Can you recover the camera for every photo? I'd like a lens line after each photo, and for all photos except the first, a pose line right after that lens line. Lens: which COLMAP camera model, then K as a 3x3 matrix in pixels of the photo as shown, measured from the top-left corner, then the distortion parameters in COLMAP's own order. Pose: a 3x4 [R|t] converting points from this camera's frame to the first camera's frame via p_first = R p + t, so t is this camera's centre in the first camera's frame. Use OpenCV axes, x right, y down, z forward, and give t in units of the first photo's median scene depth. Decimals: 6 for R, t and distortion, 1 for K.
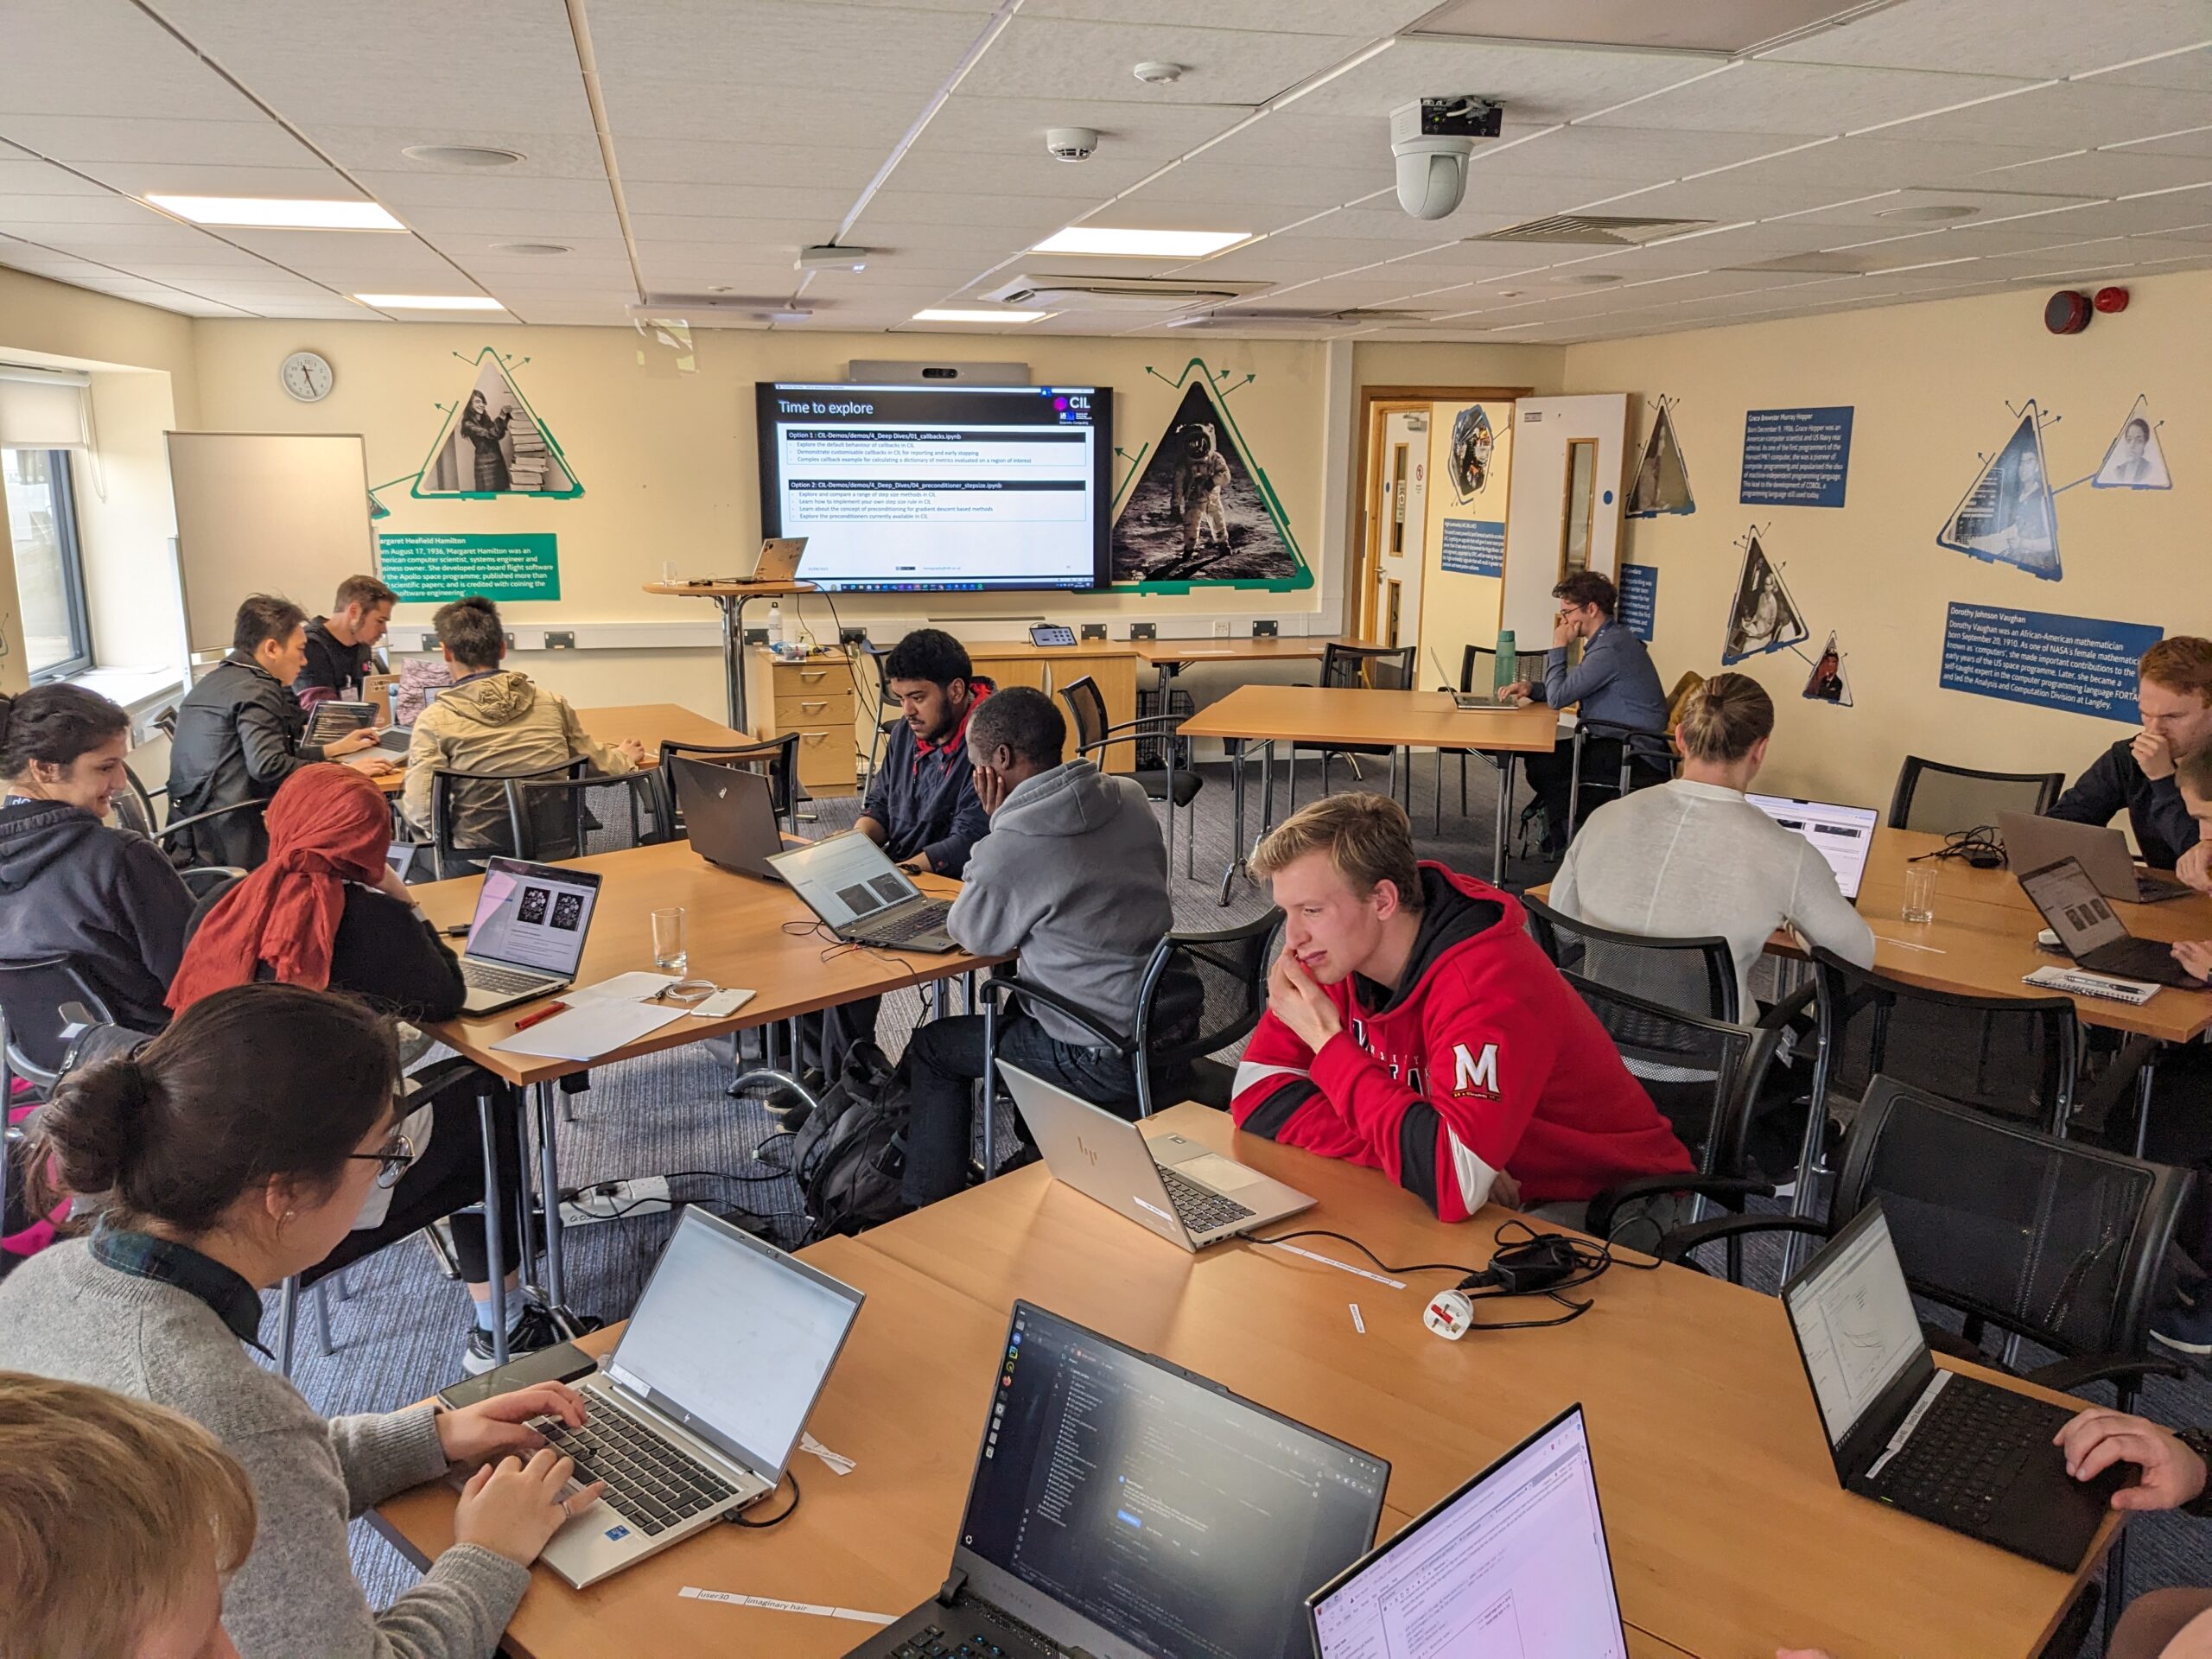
lens RADIAL K [[1724.6, 0, 1100.8], [0, 1724.6, 841.4], [0, 0, 1]] dist [0.026034, -0.020429]
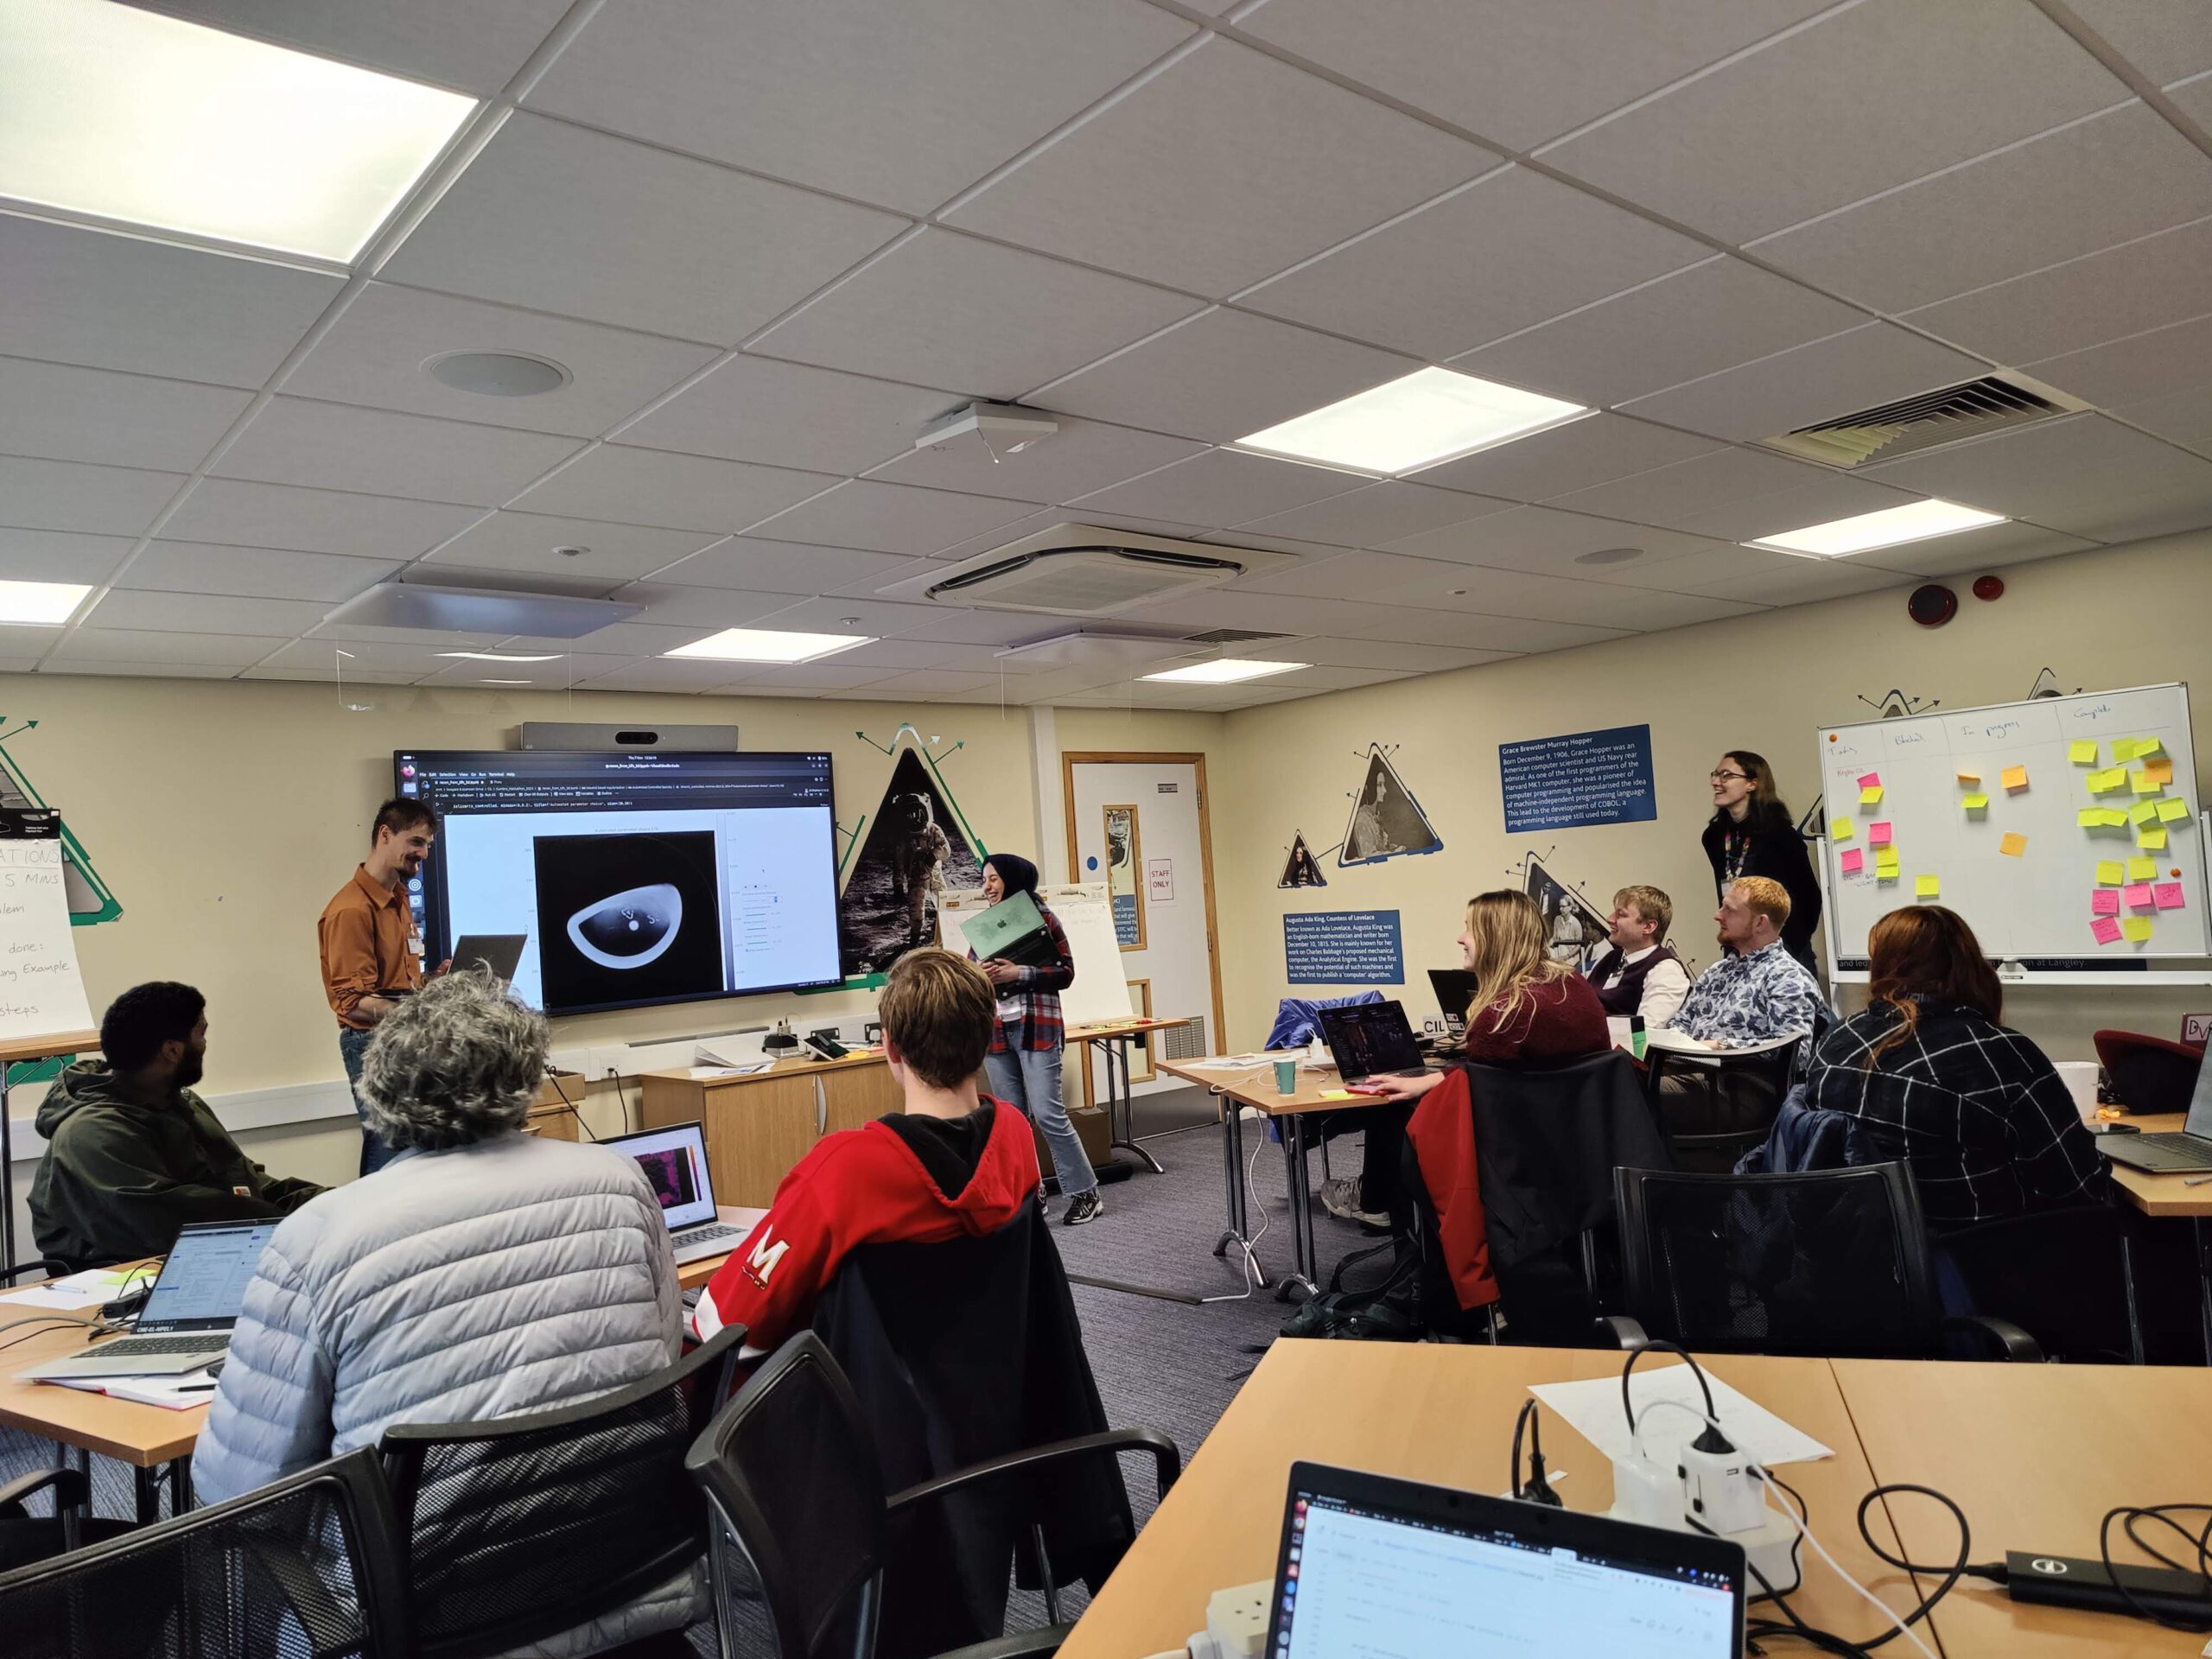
lens RADIAL K [[1551.3, 0, 1134.6], [0, 1551.3, 838.8], [0, 0, 1]] dist [0.033811, -0.024265]
pose [[0.890144, -0.051433, 0.452767, -0.211851], [0.167156, 0.961200, -0.219441, -0.026058], [-0.423913, 0.271017, 0.864204, 0.277046]]
